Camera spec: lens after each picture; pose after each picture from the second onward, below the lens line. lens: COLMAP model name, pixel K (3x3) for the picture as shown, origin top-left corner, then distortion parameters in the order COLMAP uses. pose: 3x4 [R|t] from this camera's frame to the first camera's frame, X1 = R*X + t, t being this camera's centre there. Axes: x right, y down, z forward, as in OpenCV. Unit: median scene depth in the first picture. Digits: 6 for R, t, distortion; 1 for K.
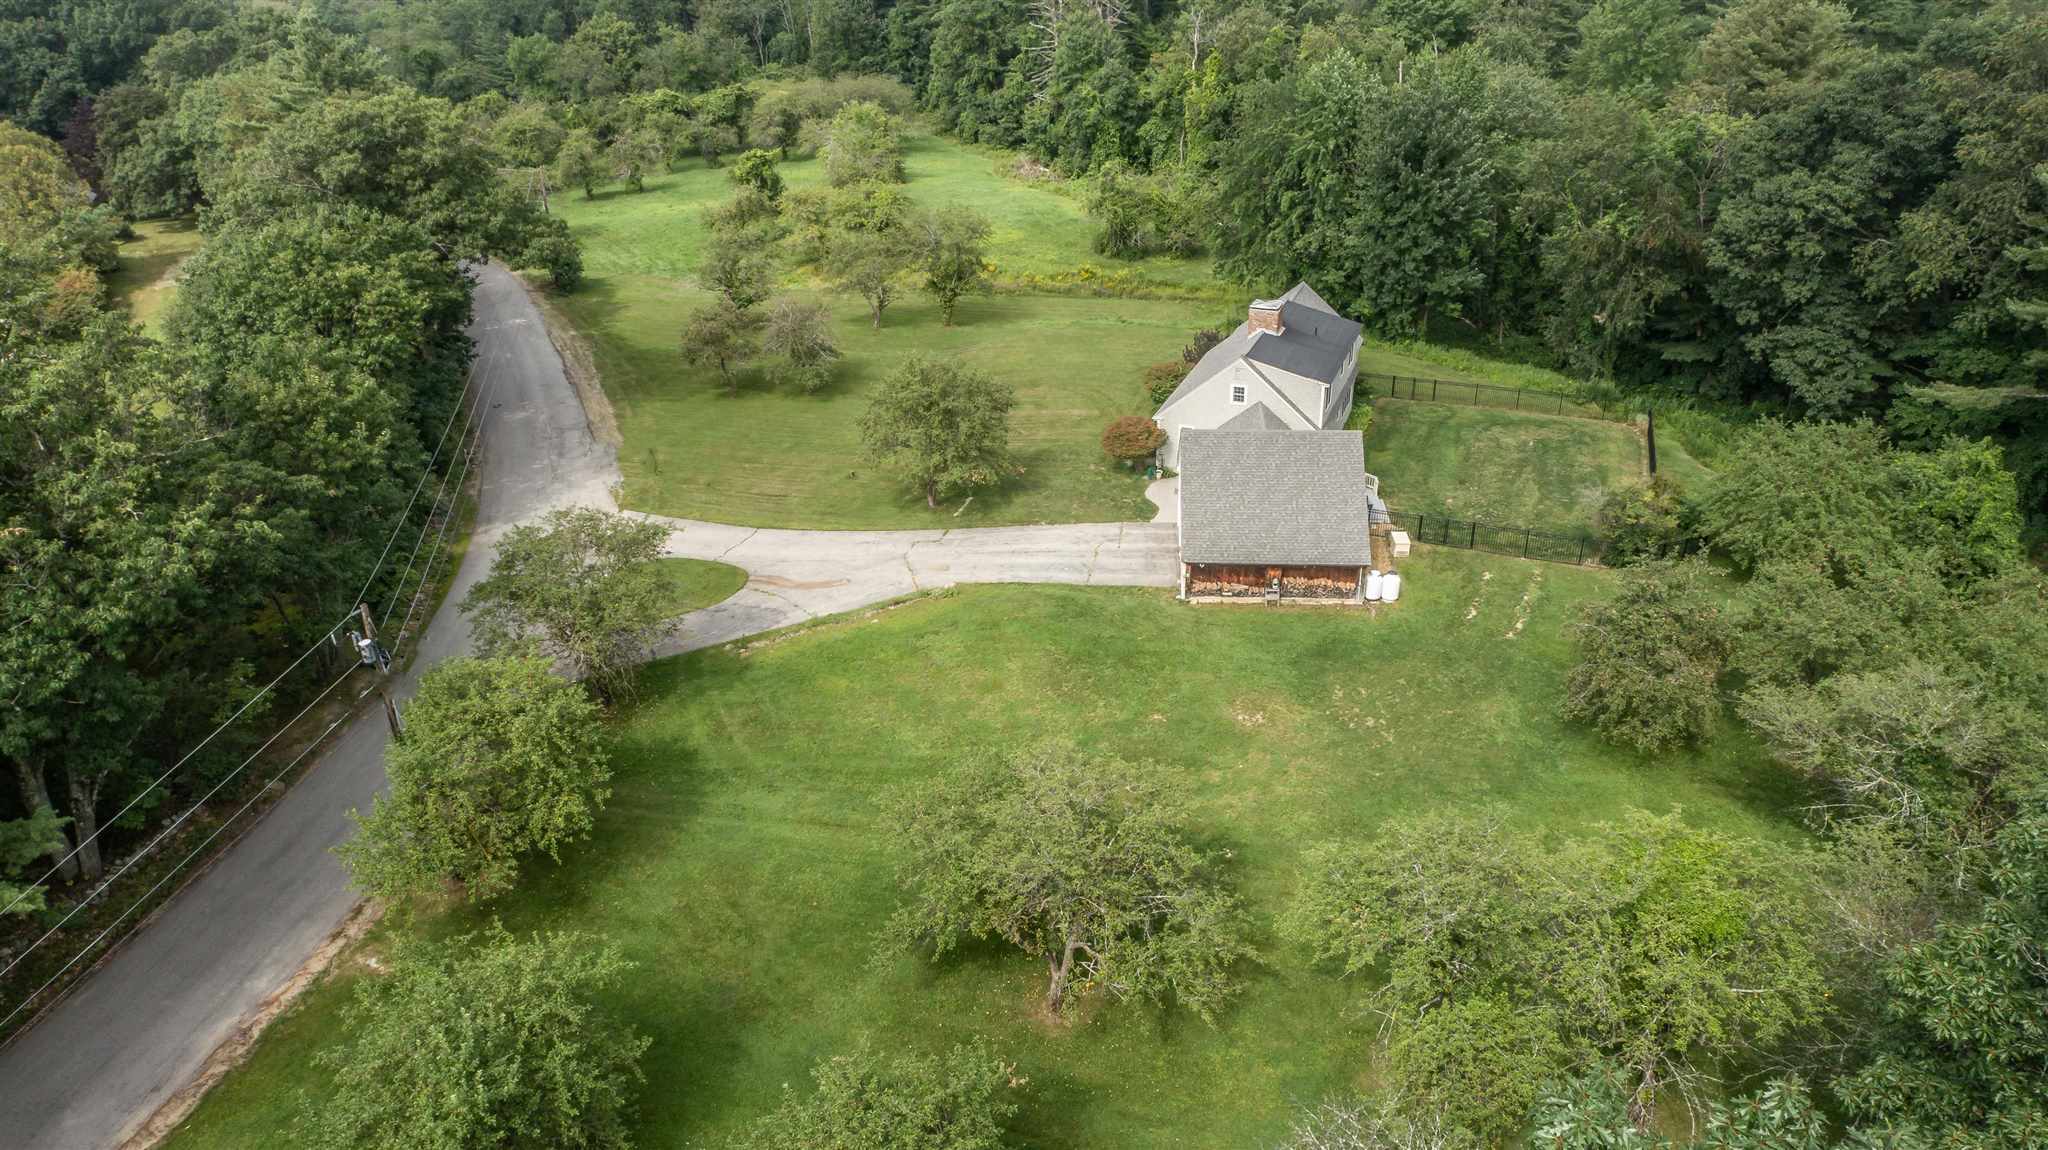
lens RADIAL K [[1379.9, 0, 1024.0], [0, 1379.9, 575.0], [0, 0, 1]] dist [-0.011956, 0.004467]
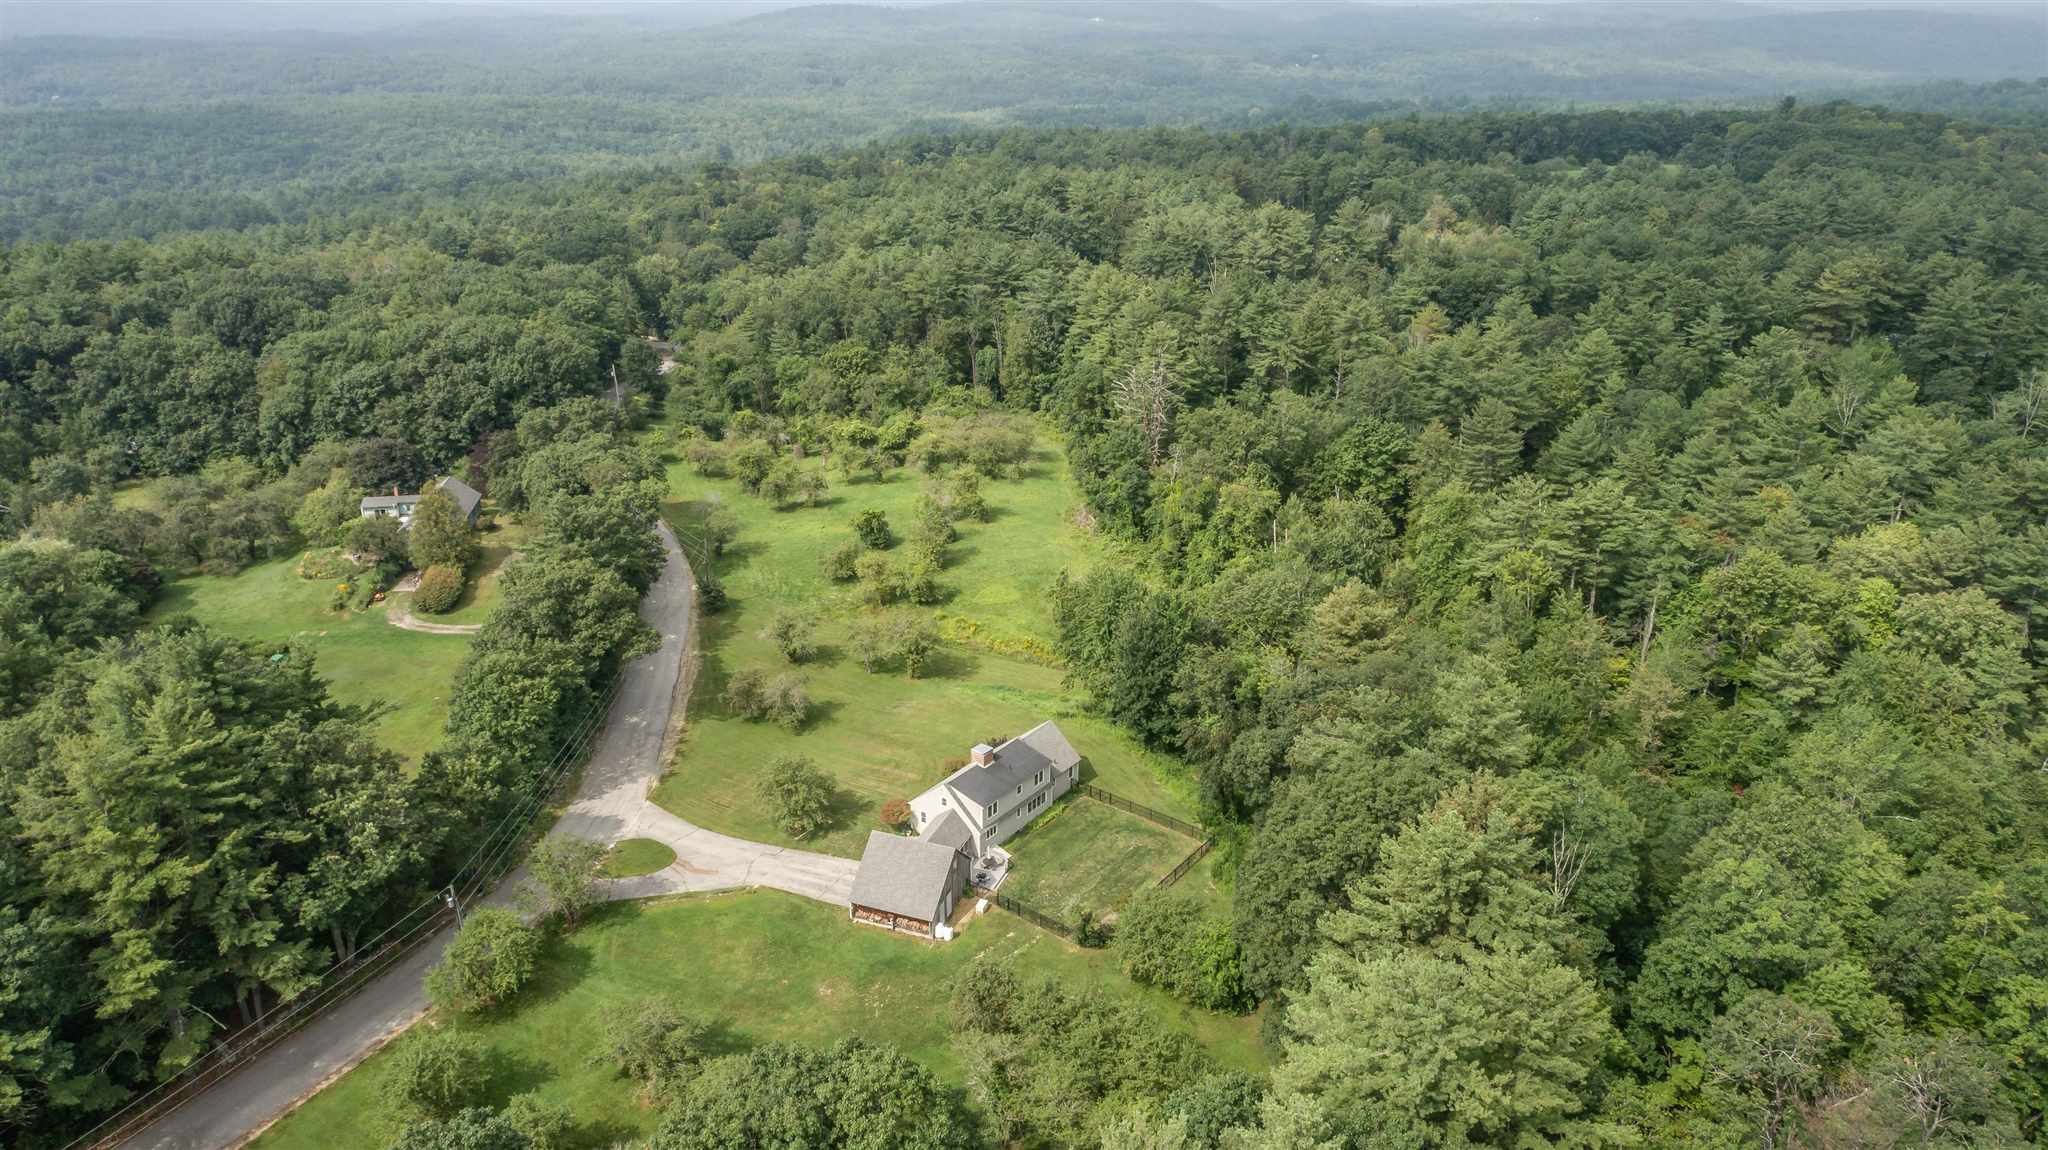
lens RADIAL K [[1379.9, 0, 1024.0], [0, 1379.9, 575.0], [0, 0, 1]] dist [-0.011956, 0.004467]
pose [[0.960019, 0.127114, -0.249411, 0.765143], [-0.145820, 0.987613, -0.057938, -0.381974], [0.238956, 0.091991, 0.966663, -0.883285]]
